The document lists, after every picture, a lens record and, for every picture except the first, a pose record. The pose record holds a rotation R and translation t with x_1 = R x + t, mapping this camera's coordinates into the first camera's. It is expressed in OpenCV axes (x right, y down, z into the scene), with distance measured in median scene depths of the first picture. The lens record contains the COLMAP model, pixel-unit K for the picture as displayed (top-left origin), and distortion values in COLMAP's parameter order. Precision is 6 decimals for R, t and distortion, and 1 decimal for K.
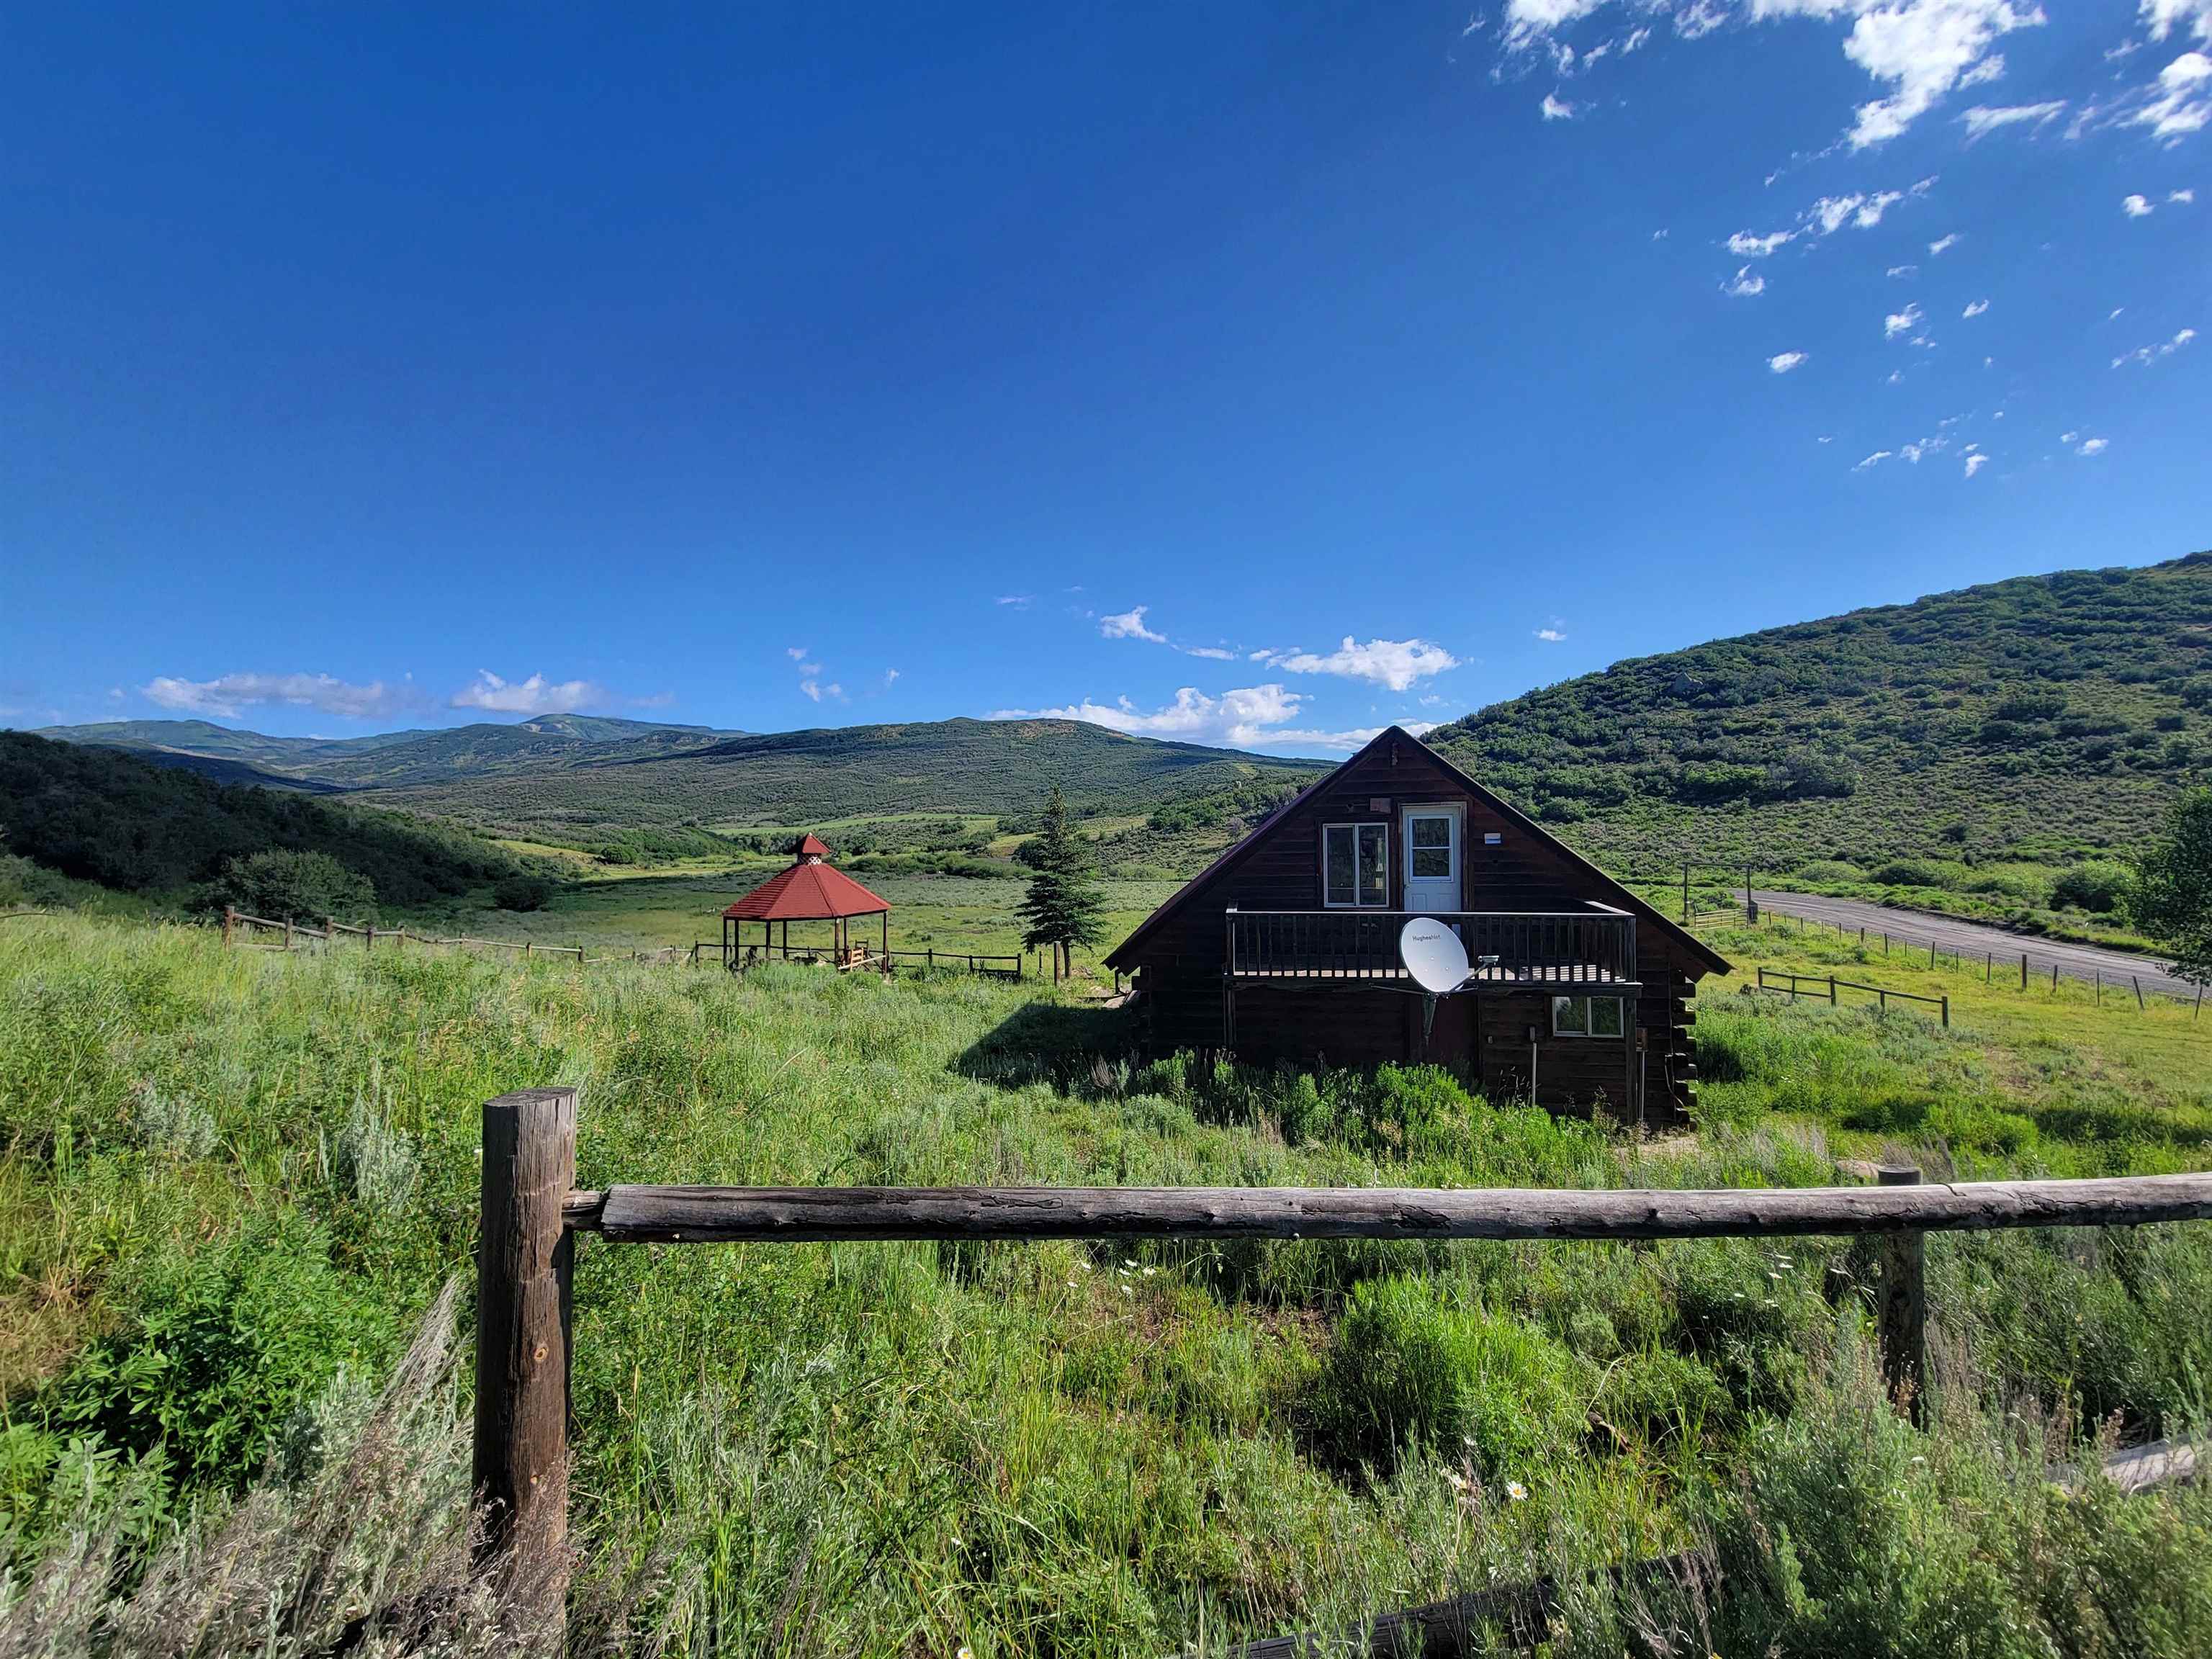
lens RADIAL K [[901.1, 0, 1106.0], [0, 901.1, 829.5], [0, 0, 1]] dist [0.001720, -0.000612]
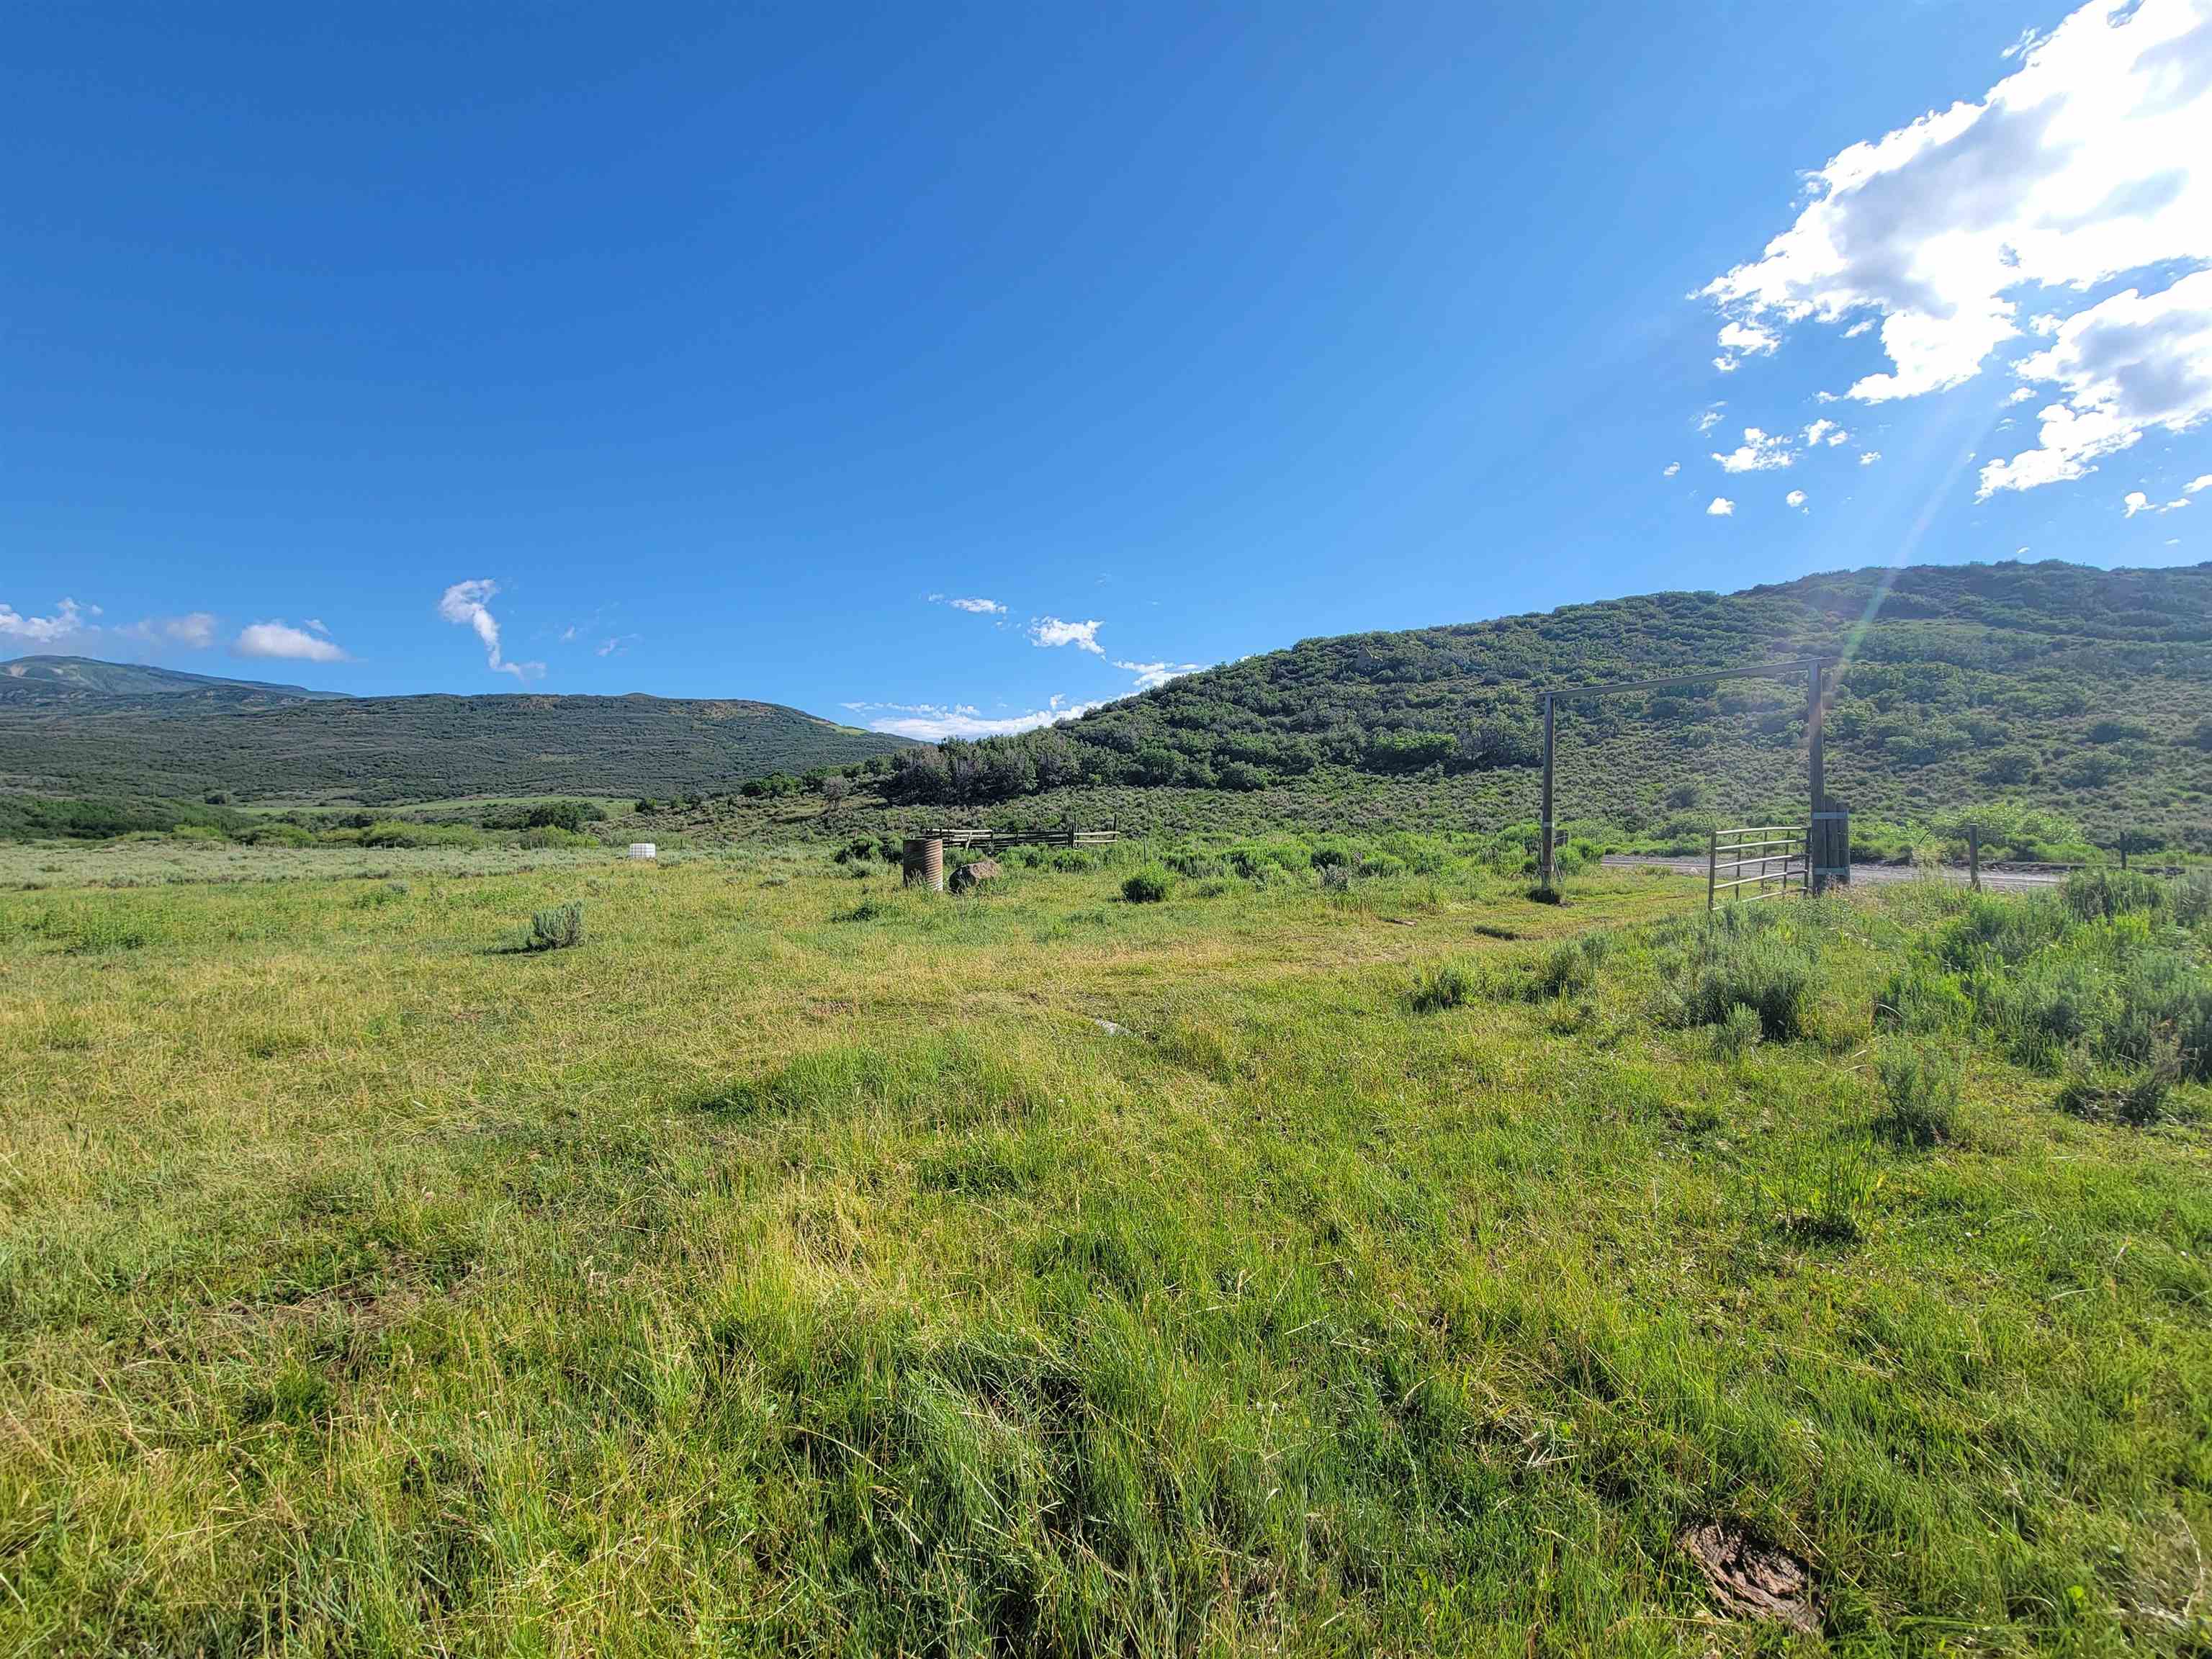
lens RADIAL K [[906.8, 0, 1102.9], [0, 906.8, 824.7], [0, 0, 1]] dist [0.007796, -0.000494]
pose [[0.952493, 0.023906, 0.303622, 0.117126], [-0.022679, 0.999714, -0.007566, 0.025323], [-0.303716, 0.000321, 0.952763, 0.217716]]
